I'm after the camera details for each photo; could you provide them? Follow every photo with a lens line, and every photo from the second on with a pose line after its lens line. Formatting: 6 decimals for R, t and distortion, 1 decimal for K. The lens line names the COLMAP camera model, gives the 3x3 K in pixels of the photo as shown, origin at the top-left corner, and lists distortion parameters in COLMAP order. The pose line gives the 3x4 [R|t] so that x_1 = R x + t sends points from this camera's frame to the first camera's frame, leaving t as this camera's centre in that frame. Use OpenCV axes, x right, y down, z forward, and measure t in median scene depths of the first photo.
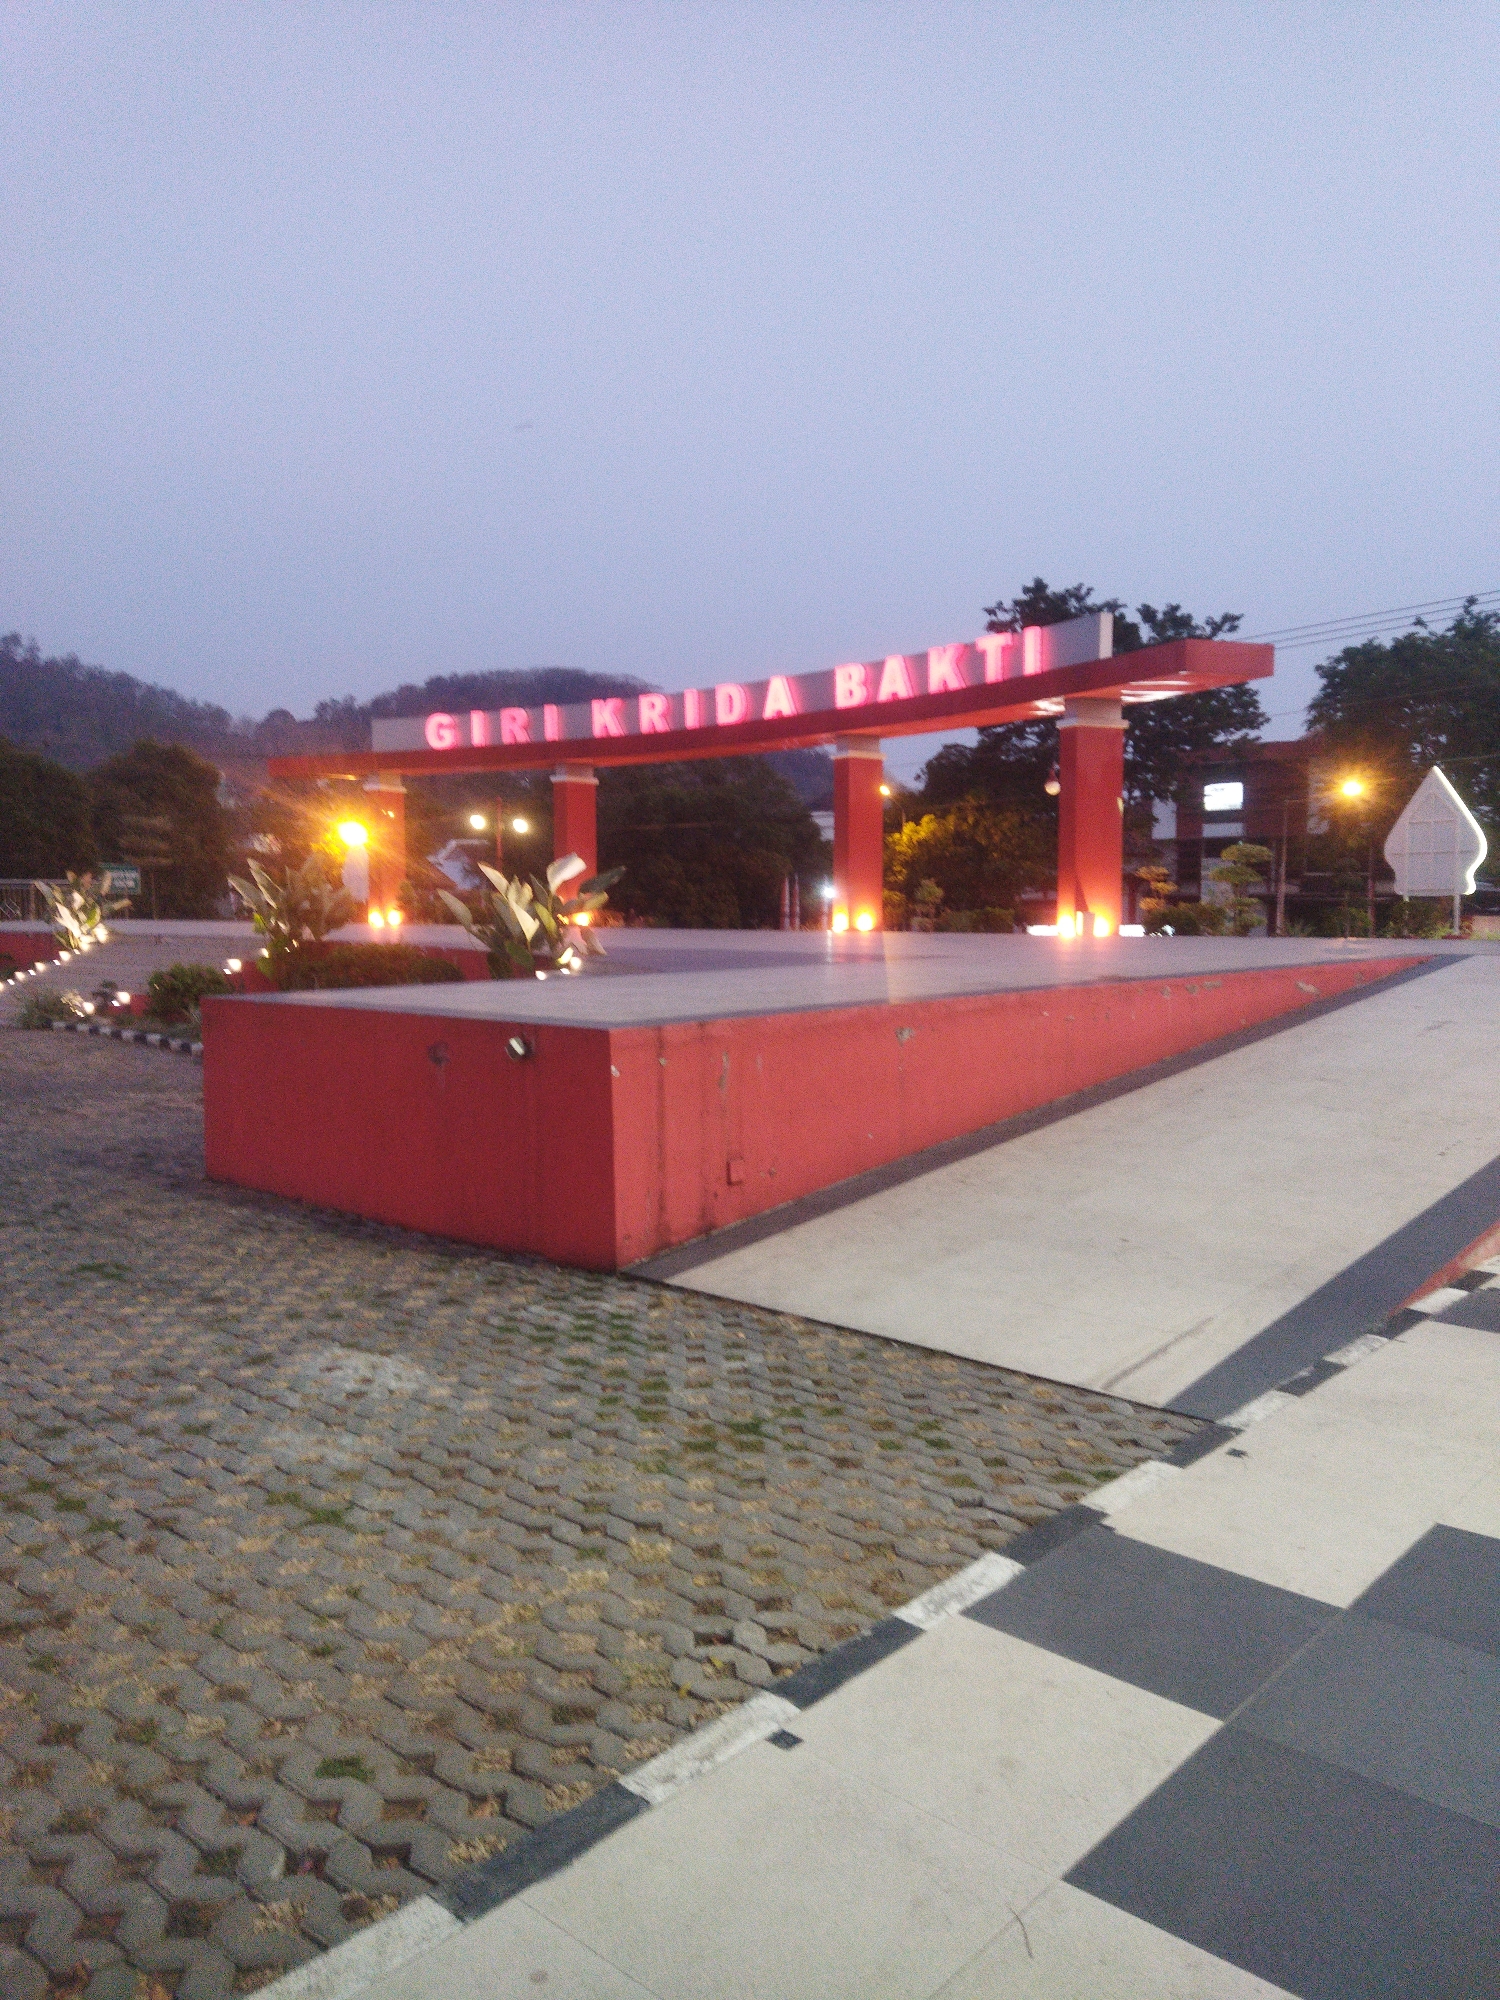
lens RADIAL K [[1511.3, 0, 756.7], [0, 1511.3, 1012.6], [0, 0, 1]] dist [0.073599, -0.135959]
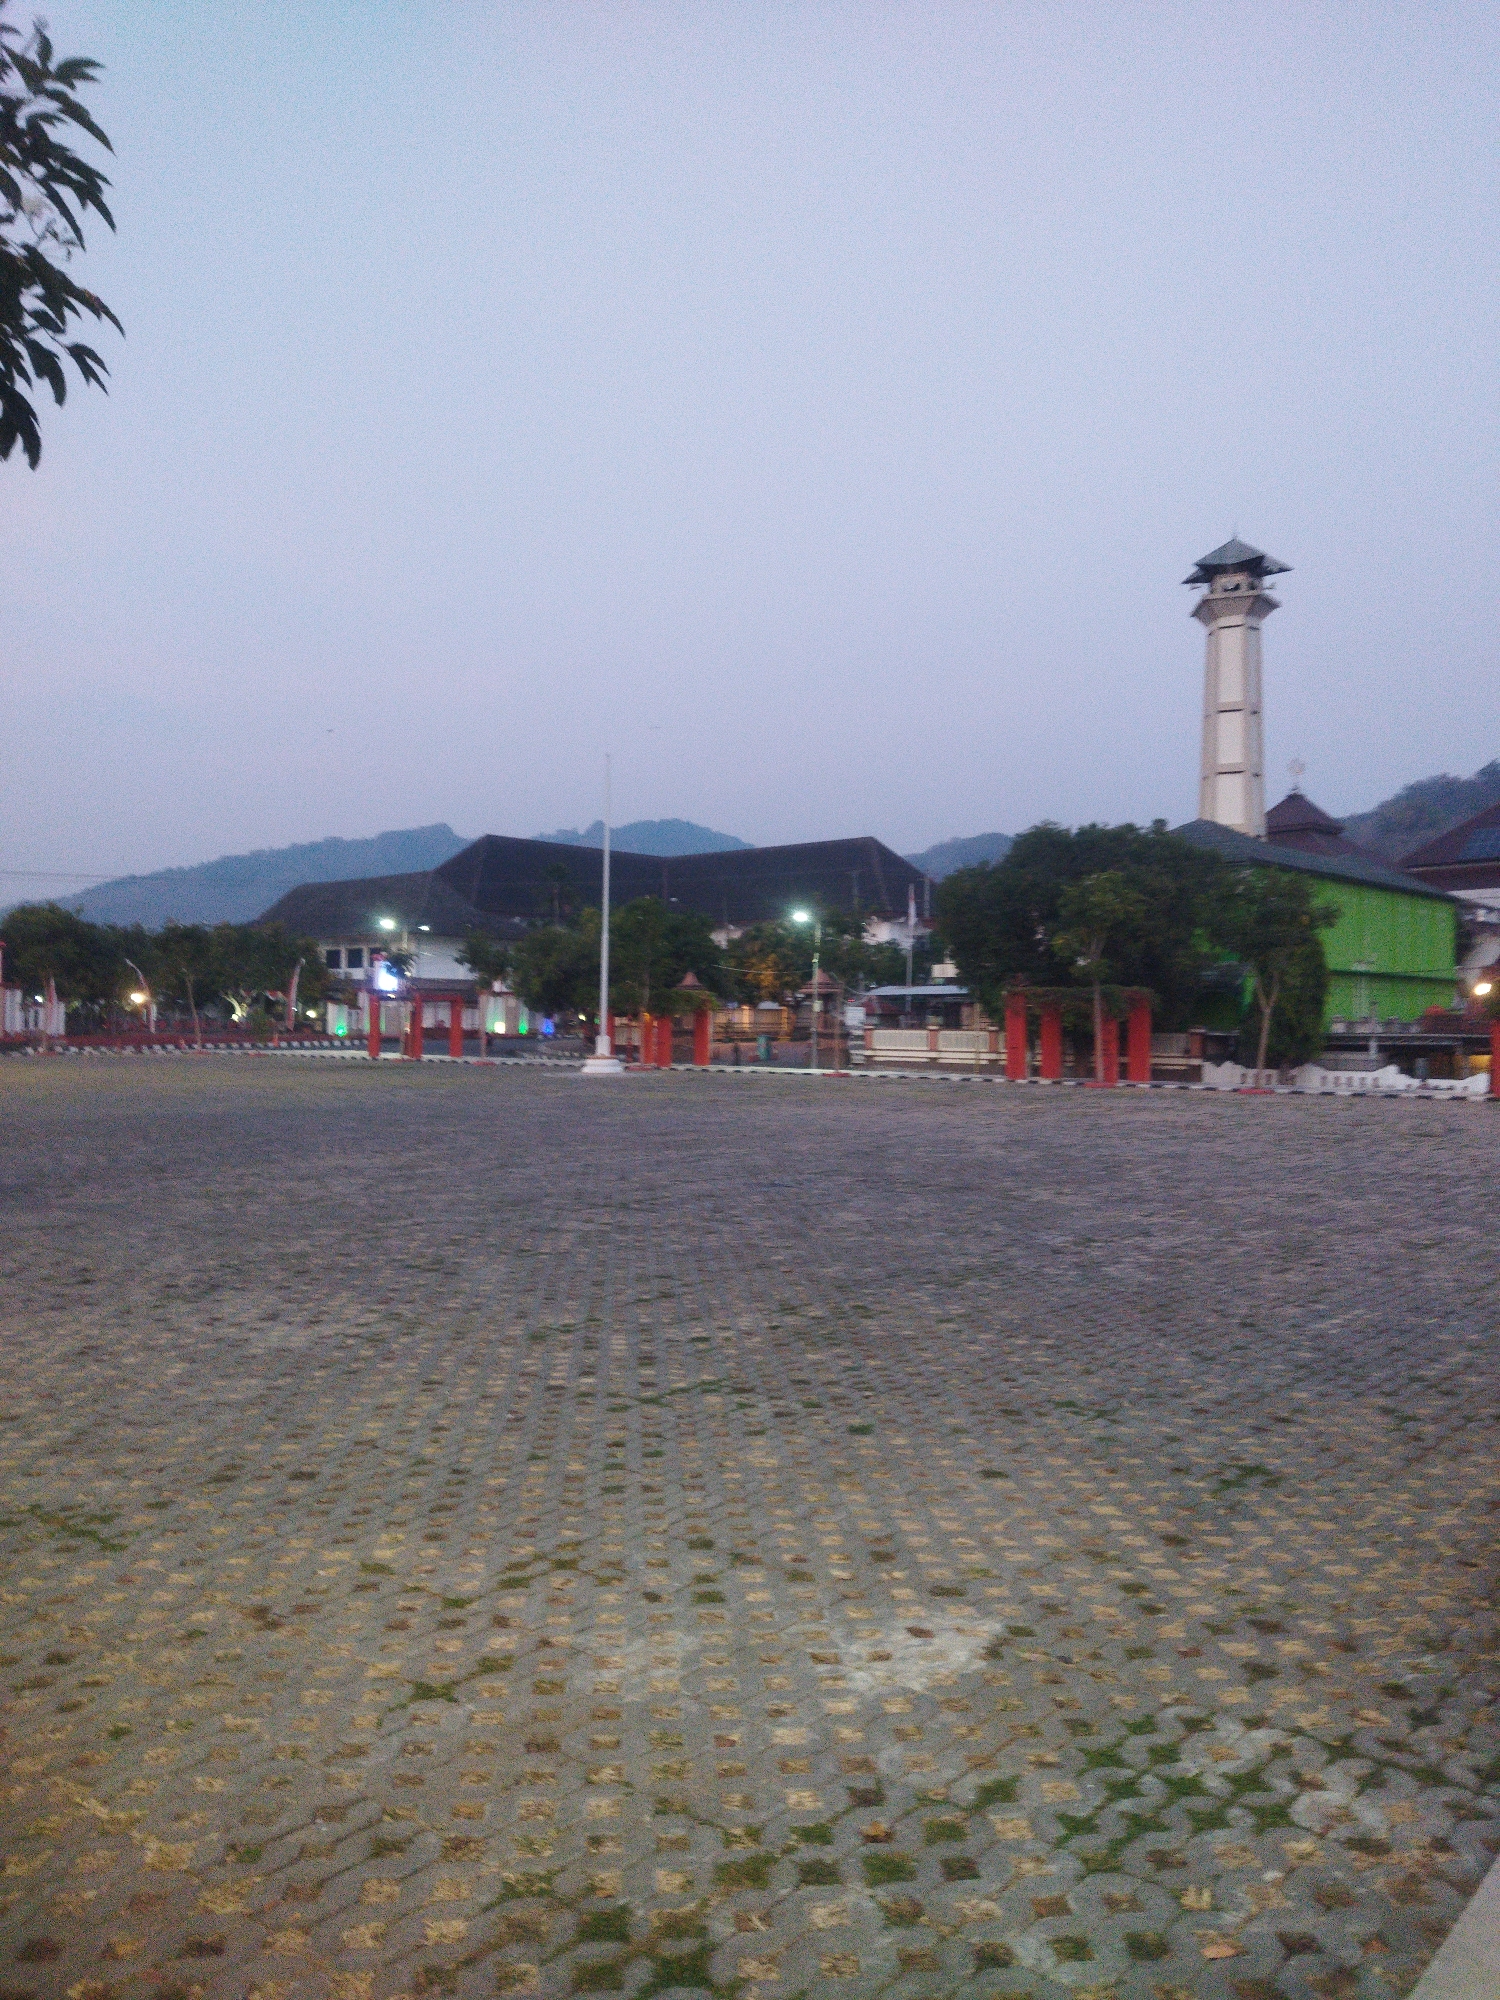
lens RADIAL K [[1511.3, 0, 762.4], [0, 1511.3, 1003.5], [0, 0, 1]] dist [0.073599, -0.135959]
pose [[0.049428, 0.006608, -0.998756, 0.490301], [-0.098489, 0.995137, 0.001709, -0.079476], [0.993910, 0.098282, 0.049838, 0.840844]]
